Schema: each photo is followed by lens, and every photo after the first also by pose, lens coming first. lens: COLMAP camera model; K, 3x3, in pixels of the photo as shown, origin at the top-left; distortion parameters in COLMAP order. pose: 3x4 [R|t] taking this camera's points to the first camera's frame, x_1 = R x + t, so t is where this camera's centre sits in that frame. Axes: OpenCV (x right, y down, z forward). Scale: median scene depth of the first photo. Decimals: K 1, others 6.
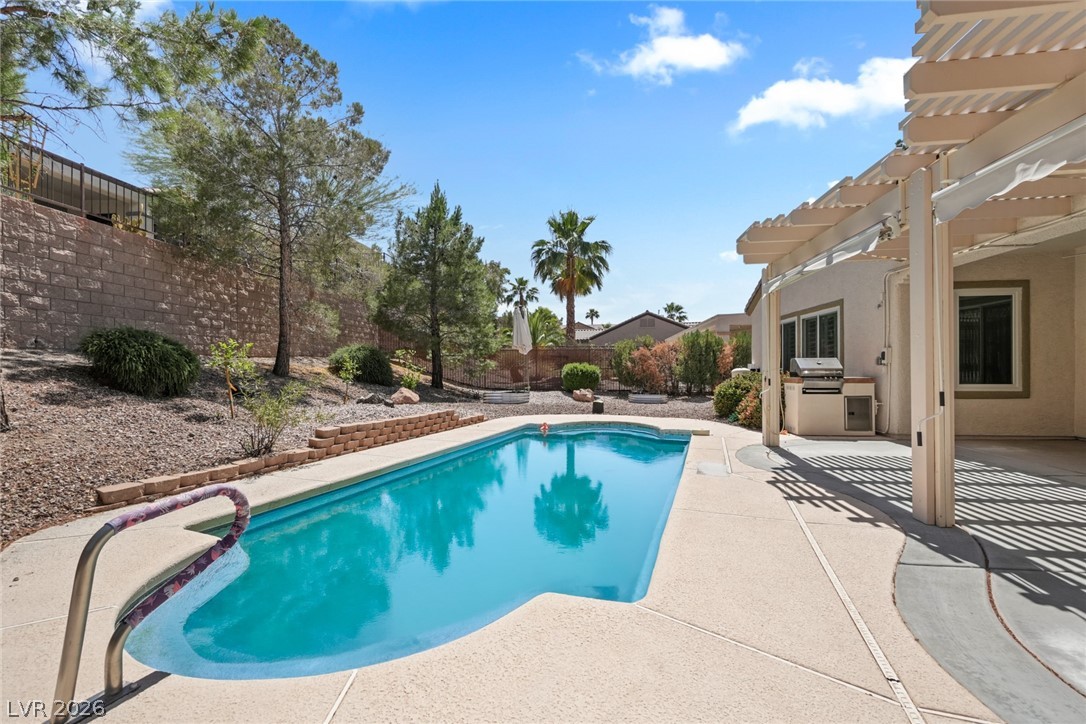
lens RADIAL K [[474.3, 0, 541.2], [0, 474.3, 364.8], [0, 0, 1]] dist [-0.008775, 0.003995]
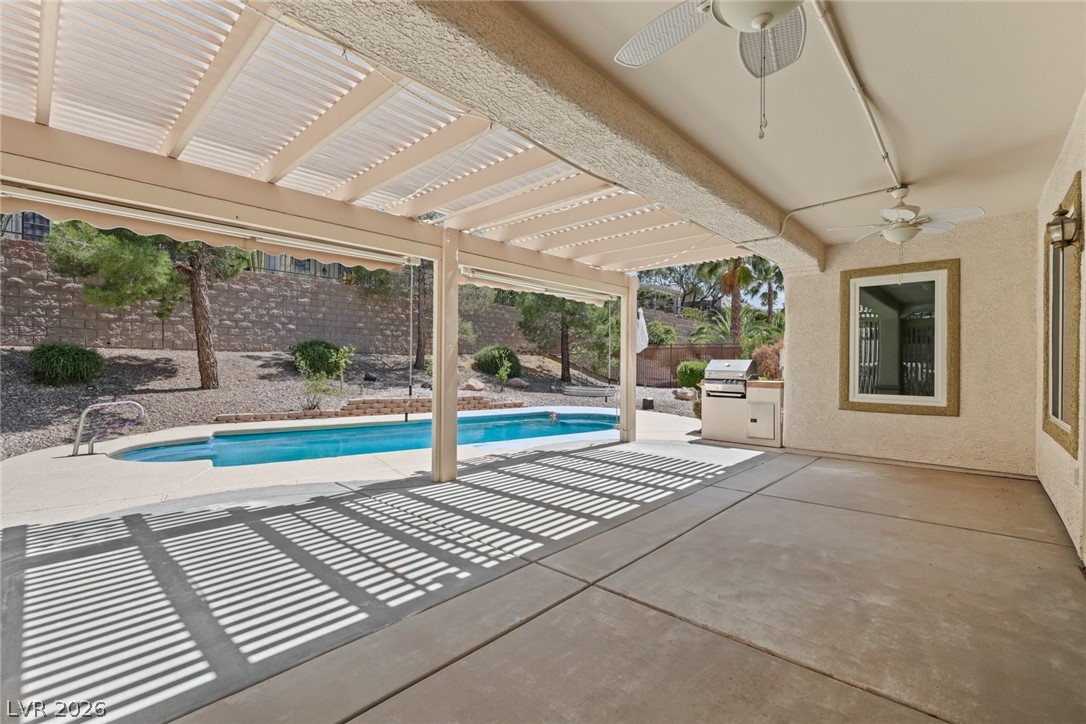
lens RADIAL K [[474.3, 0, 541.5], [0, 474.3, 360.6], [0, 0, 1]] dist [-0.008775, 0.003995]
pose [[0.817749, 0.009908, -0.575490, 0.900229], [-0.009150, 0.999949, 0.004213, -0.014505], [0.575503, 0.001821, 0.817798, 0.005572]]
